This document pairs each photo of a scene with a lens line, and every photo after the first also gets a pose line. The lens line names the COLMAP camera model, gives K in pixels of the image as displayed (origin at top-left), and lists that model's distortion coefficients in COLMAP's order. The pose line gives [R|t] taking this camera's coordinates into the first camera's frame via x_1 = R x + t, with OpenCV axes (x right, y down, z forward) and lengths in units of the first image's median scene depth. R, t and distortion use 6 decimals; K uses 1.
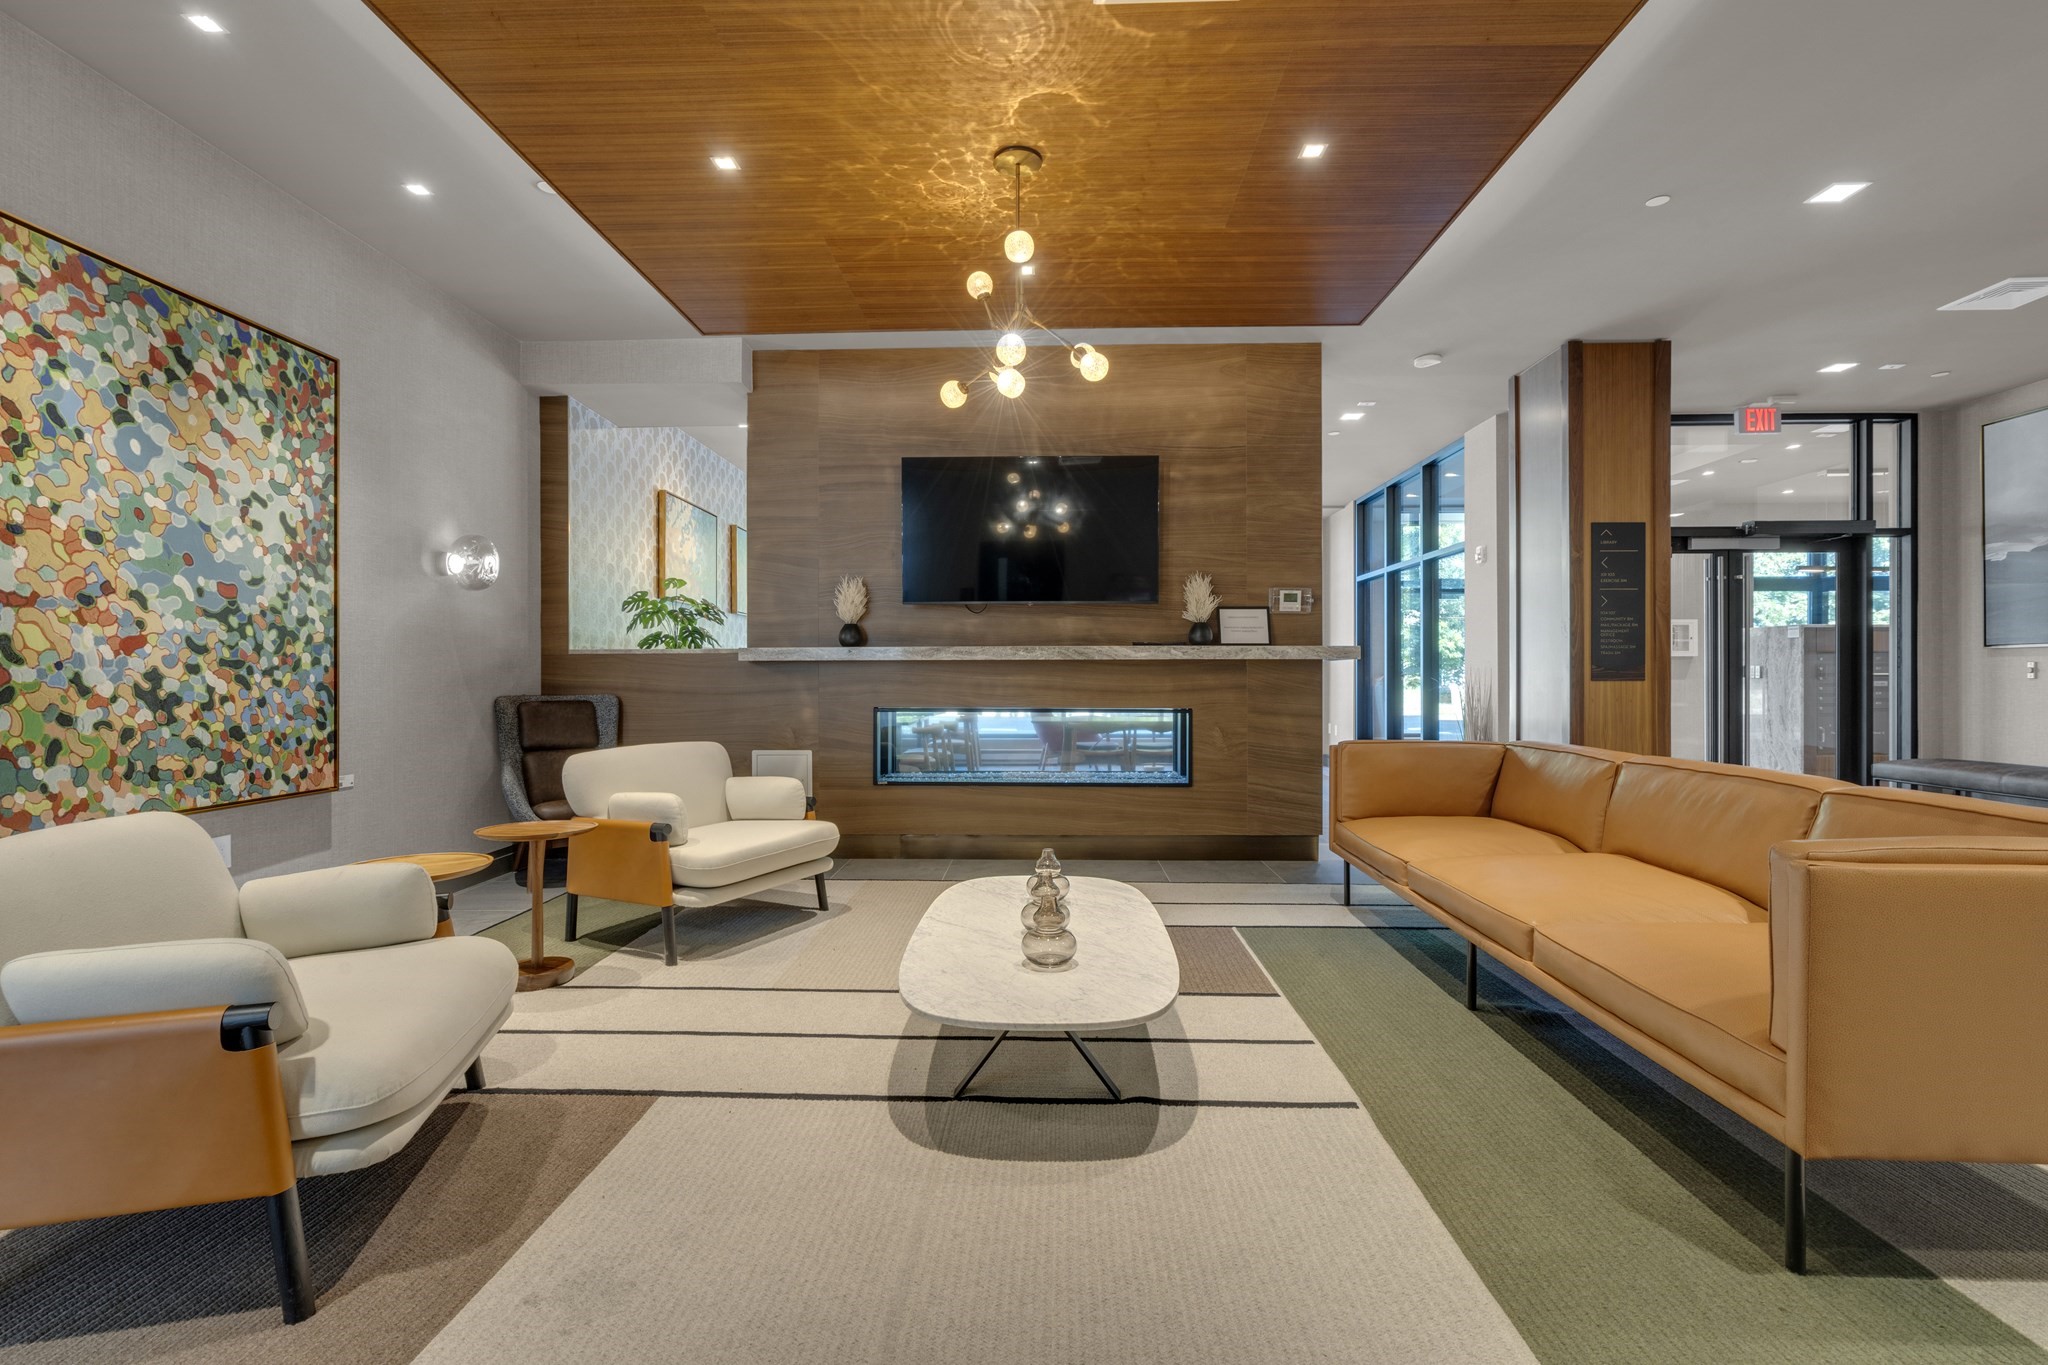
lens RADIAL K [[924.4, 0, 1036.7], [0, 924.4, 677.3], [0, 0, 1]] dist [-0.003856, 0.002293]
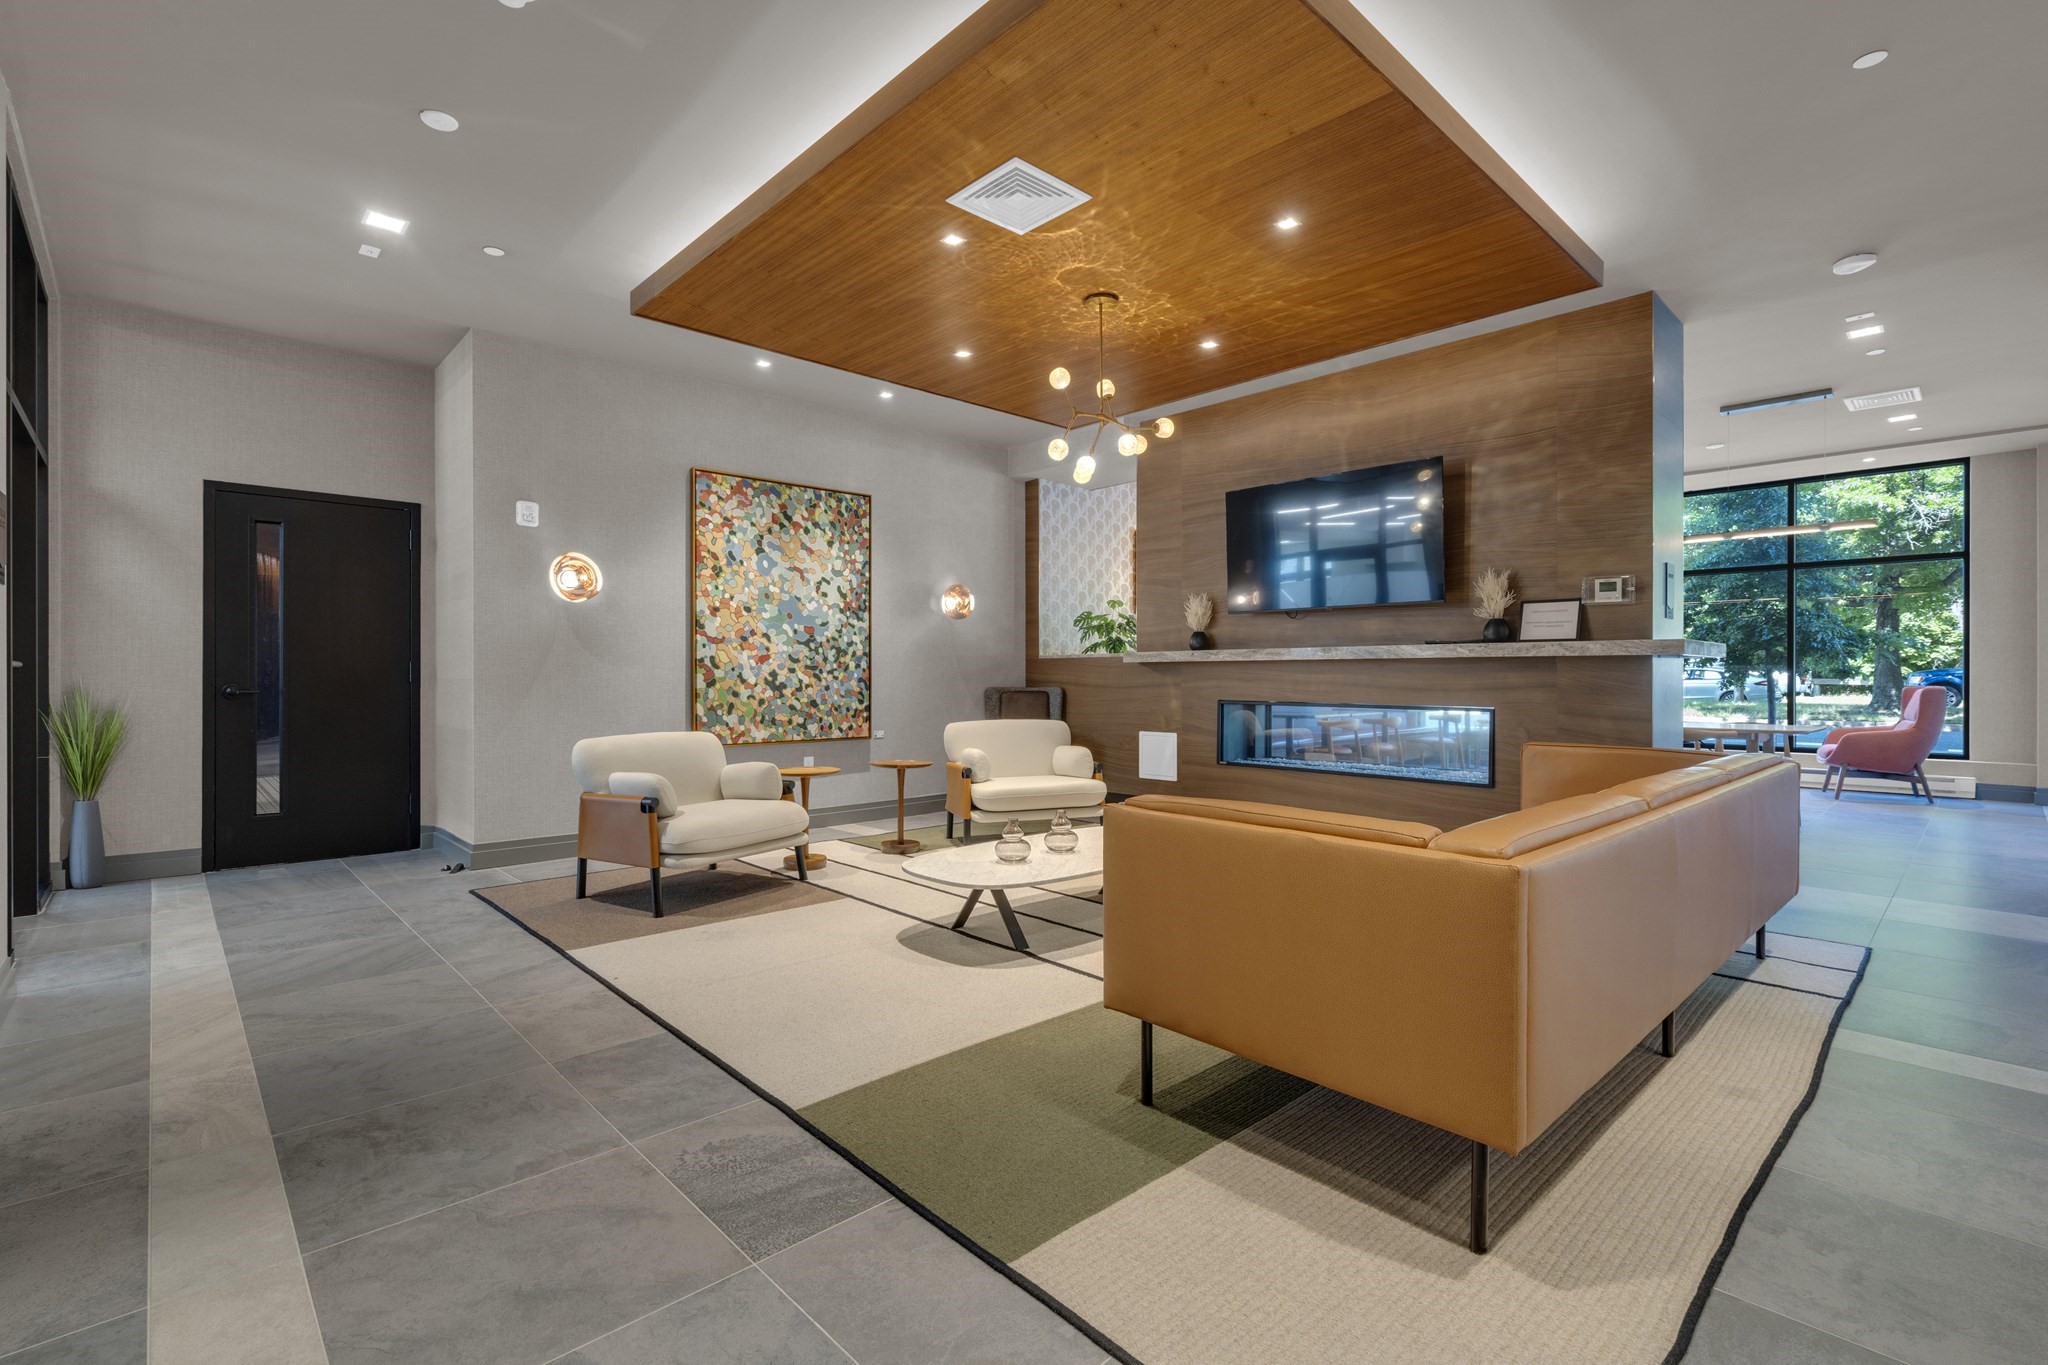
lens RADIAL K [[924.4, 0, 1021.6], [0, 924.4, 678.6], [0, 0, 1]] dist [-0.003856, 0.002293]
pose [[0.705796, 0.003836, -0.708405, 0.510326], [-0.000995, 0.999990, 0.004424, -0.000628], [0.708415, -0.002418, 0.705792, -0.034937]]
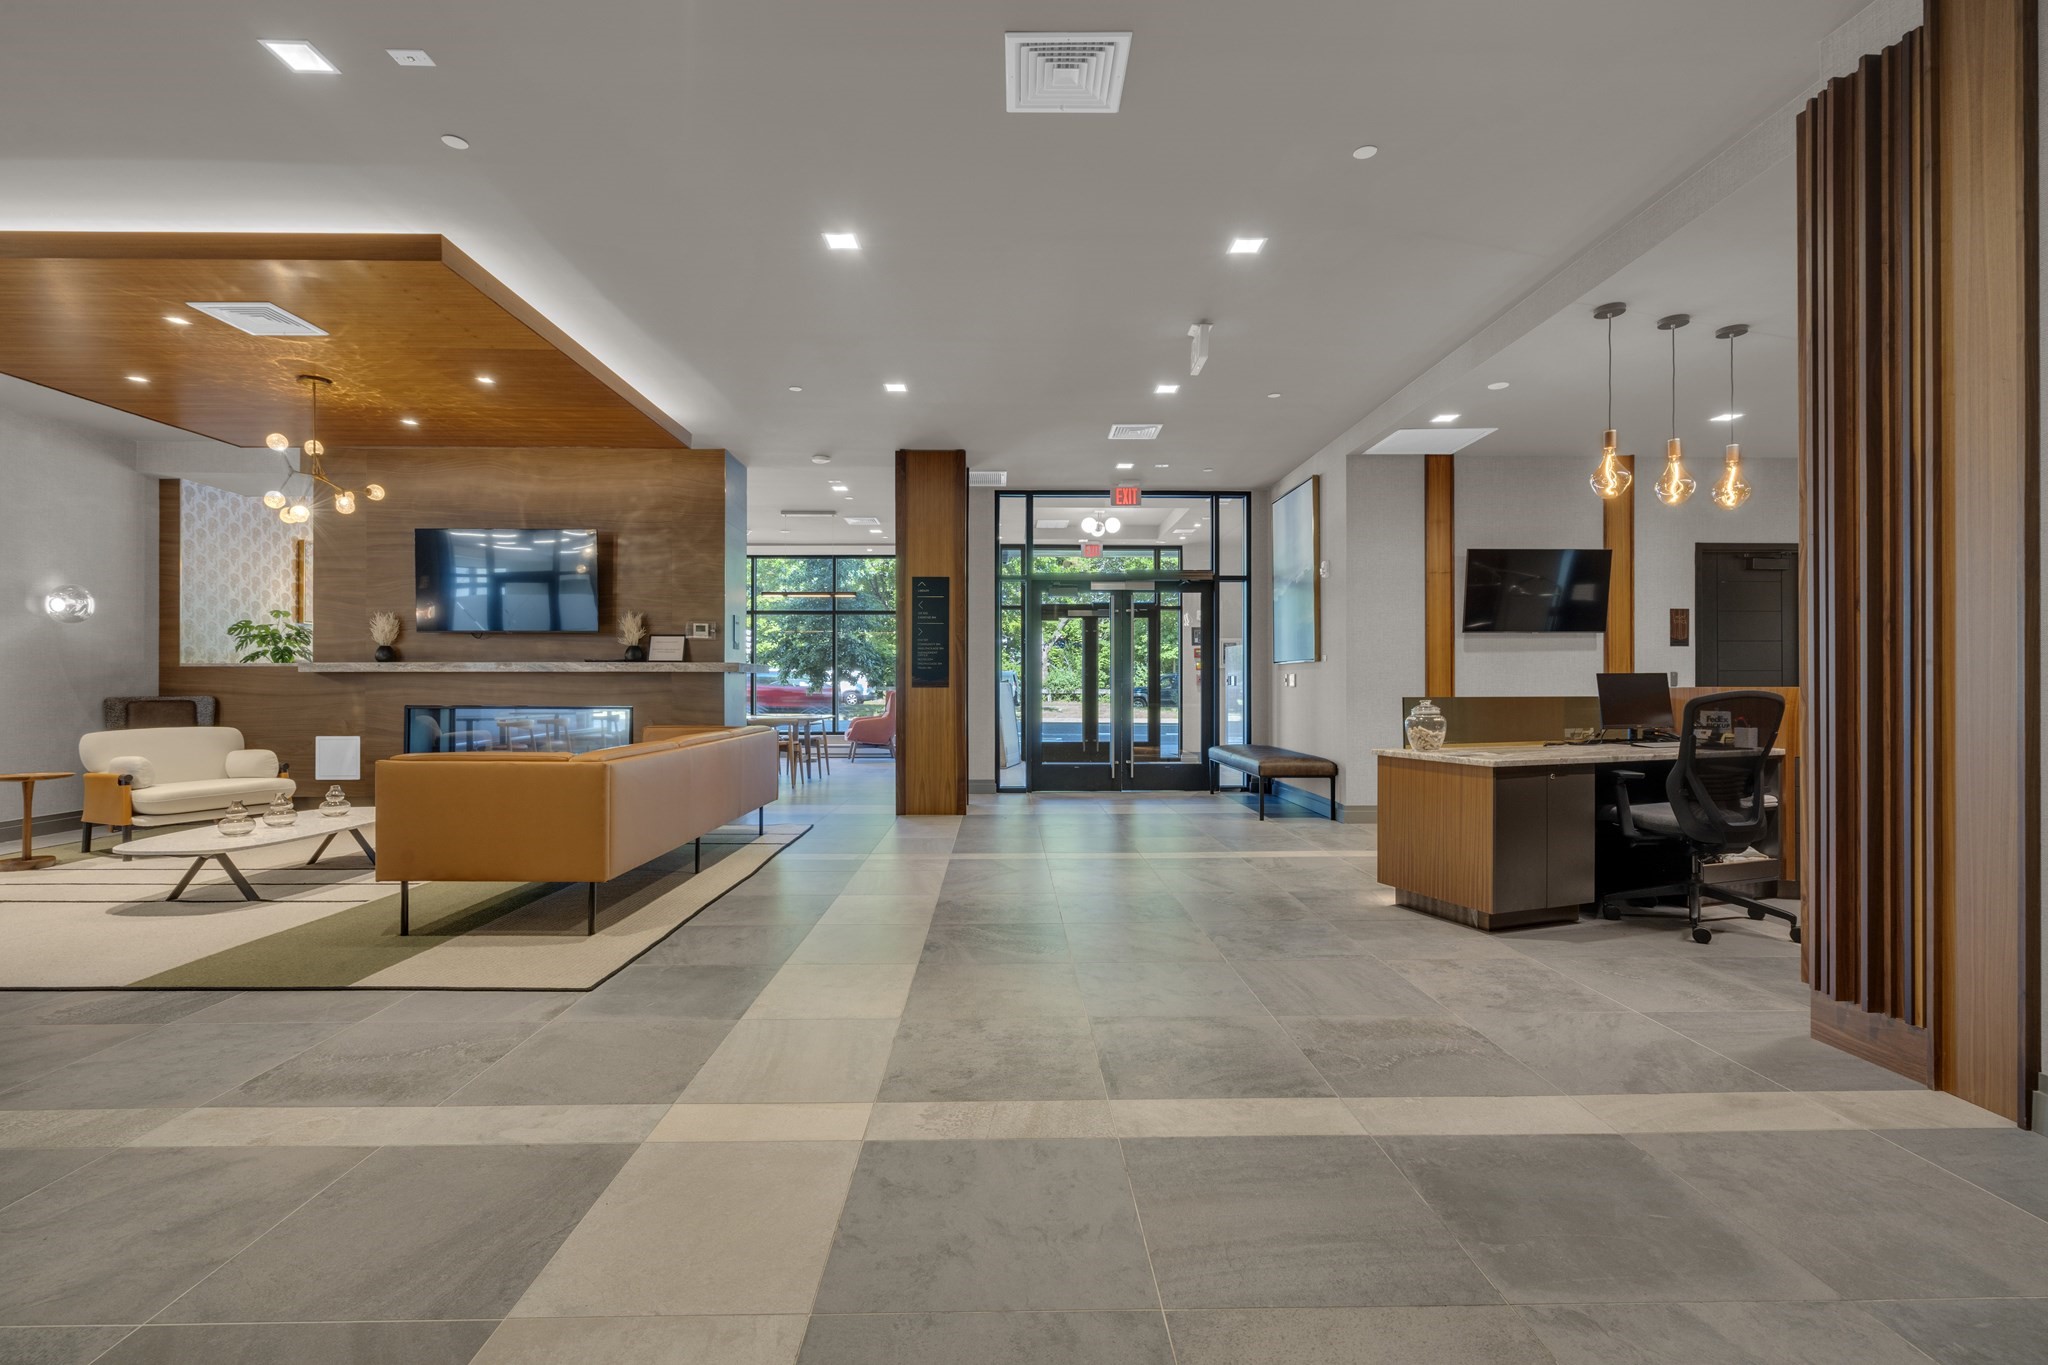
lens RADIAL K [[924.4, 0, 1014.7], [0, 924.4, 679.0], [0, 0, 1]] dist [-0.003856, 0.002293]
pose [[0.999016, 0.002043, 0.044295, 0.697210], [-0.001789, 0.999982, -0.005776, -0.001183], [-0.044306, 0.005691, 0.999002, -0.441571]]
